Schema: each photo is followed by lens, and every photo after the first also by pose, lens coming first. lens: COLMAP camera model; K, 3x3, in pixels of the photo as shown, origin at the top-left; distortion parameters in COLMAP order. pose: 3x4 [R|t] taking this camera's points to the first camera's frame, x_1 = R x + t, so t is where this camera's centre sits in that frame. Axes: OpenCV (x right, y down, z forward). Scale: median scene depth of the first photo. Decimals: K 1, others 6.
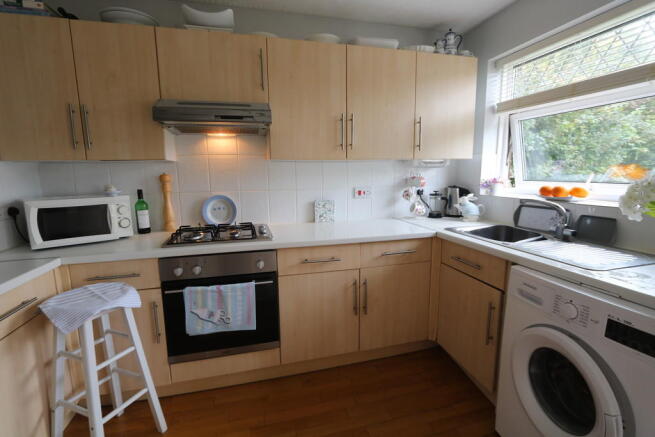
lens RADIAL K [[304.7, 0, 323.7], [0, 304.7, 218.0], [0, 0, 1]] dist [-0.004519, 0.000017]
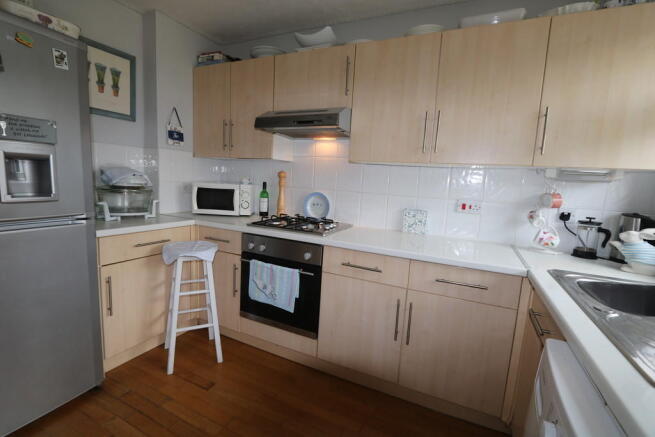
lens RADIAL K [[304.7, 0, 323.8], [0, 304.7, 219.0], [0, 0, 1]] dist [-0.004519, 0.000017]
pose [[0.761417, 0.140682, -0.632813, 0.474062], [-0.161111, 0.986607, 0.025482, -0.012936], [0.627923, 0.082551, 0.773885, 0.177892]]
